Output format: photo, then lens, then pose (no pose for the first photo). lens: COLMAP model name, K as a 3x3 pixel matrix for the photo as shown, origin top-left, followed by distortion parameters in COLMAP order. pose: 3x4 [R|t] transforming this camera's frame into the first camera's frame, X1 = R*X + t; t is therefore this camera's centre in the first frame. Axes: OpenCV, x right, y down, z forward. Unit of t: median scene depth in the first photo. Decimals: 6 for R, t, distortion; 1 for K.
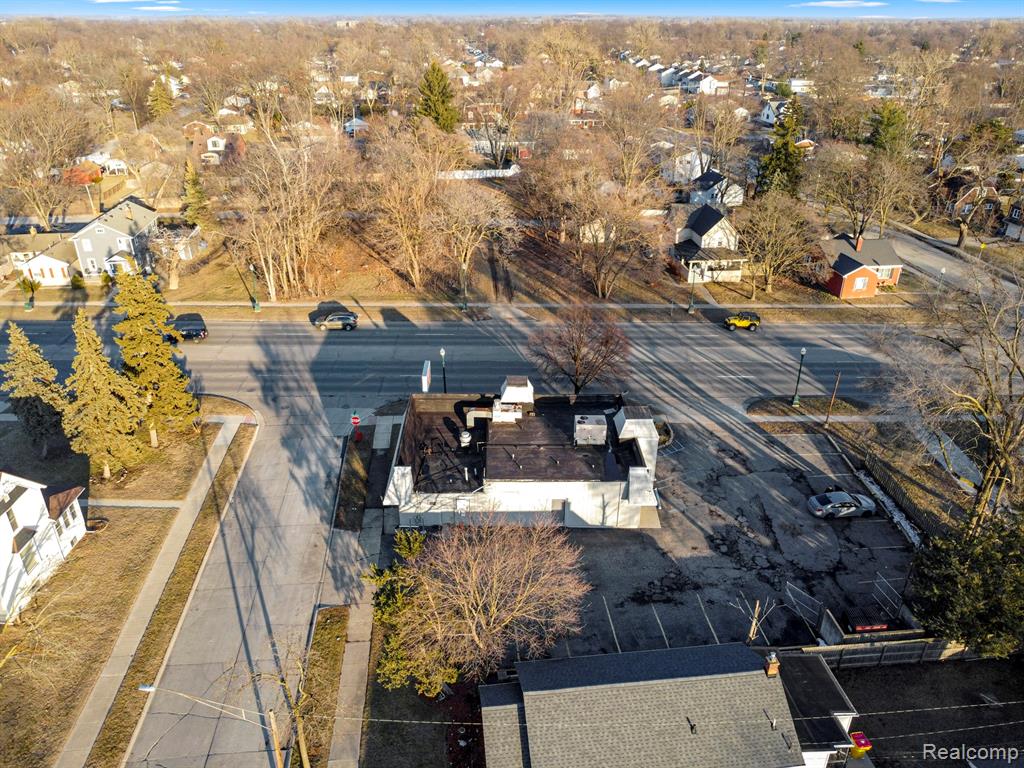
lens RADIAL K [[741.6, 0, 512.0], [0, 741.6, 384.0], [0, 0, 1]] dist [-0.027137, -0.003608]
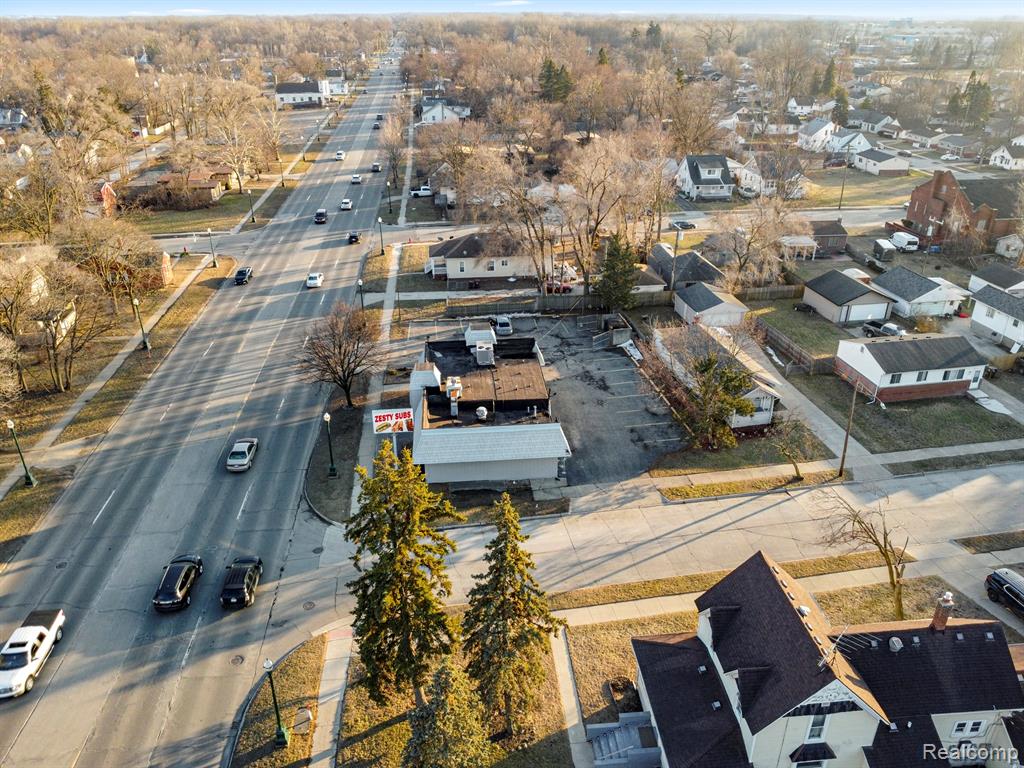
lens RADIAL K [[756.6, 0, 512.0], [0, 756.6, 384.0], [0, 0, 1]] dist [-0.030417, 0.001741]
pose [[-0.086545, -0.445192, 0.891243, -0.876826], [0.448017, 0.781644, 0.433951, -0.356932], [-0.889826, 0.436848, 0.131806, 0.666326]]
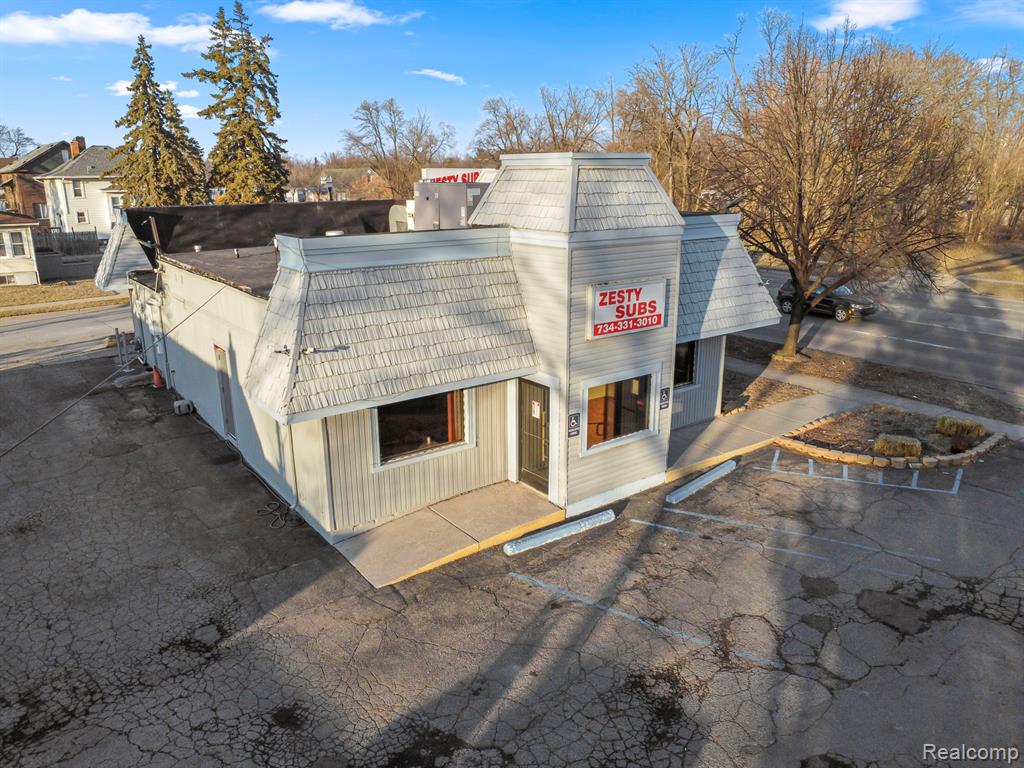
lens RADIAL K [[741.6, 0, 512.0], [0, 741.6, 384.0], [0, 0, 1]] dist [-0.027137, -0.003608]
pose [[0.592767, 0.211581, -0.777085, 0.301678], [-0.356778, 0.934019, -0.017843, 0.101264], [0.722037, 0.287823, 0.629143, 0.690674]]
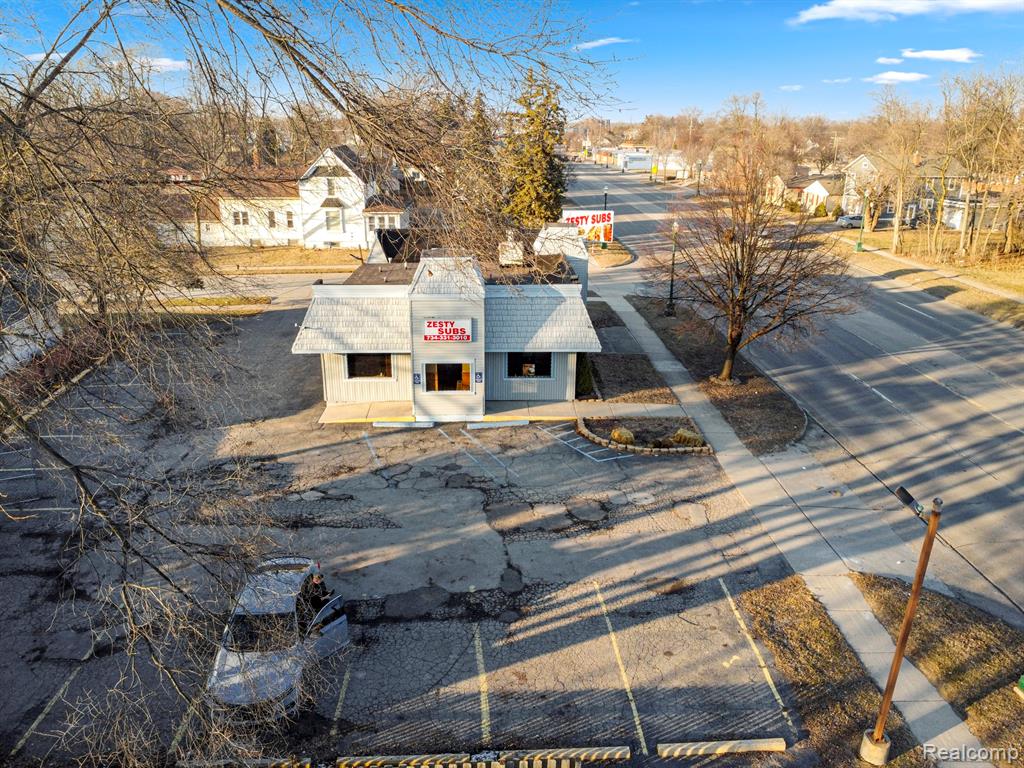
lens RADIAL K [[741.6, 0, 512.0], [0, 741.6, 384.0], [0, 0, 1]] dist [-0.027137, -0.003608]
pose [[0.027209, 0.327228, -0.944553, 0.573996], [-0.458320, 0.843819, 0.279128, -0.042819], [0.888371, 0.425312, 0.172935, 0.806548]]
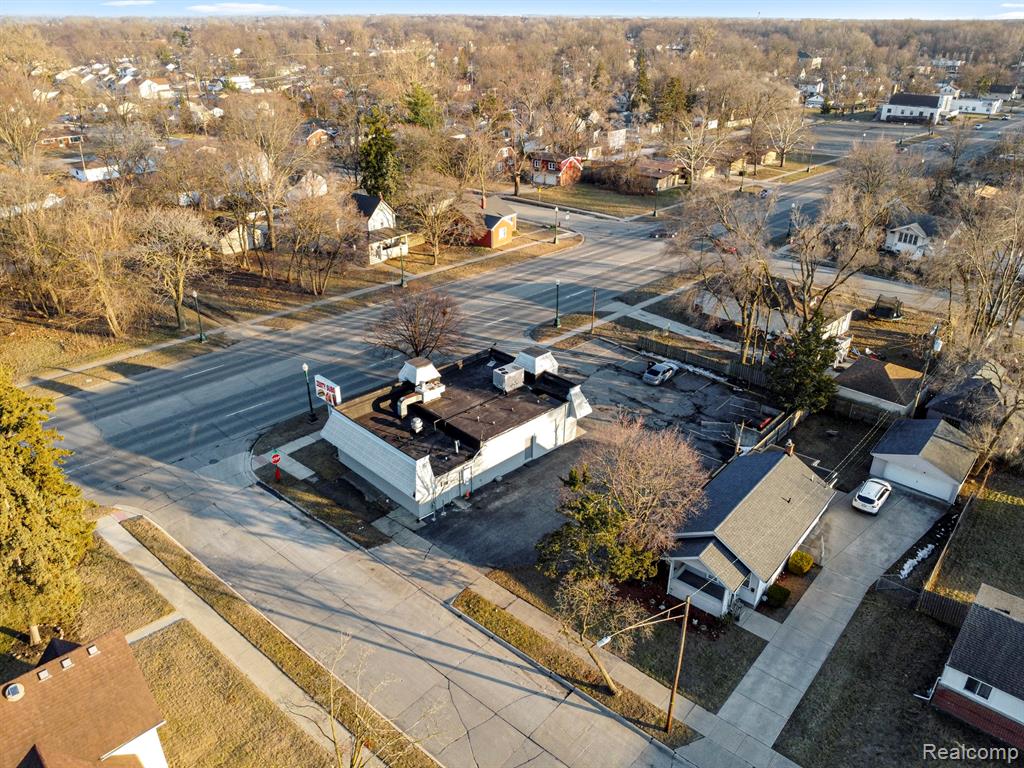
lens RADIAL K [[741.6, 0, 512.0], [0, 741.6, 384.0], [0, 0, 1]] dist [-0.027137, -0.003608]
pose [[0.719810, -0.310827, 0.620694, -0.501418], [0.309090, 0.944133, 0.114349, -0.048777], [-0.621560, 0.109540, 0.775670, 0.084217]]
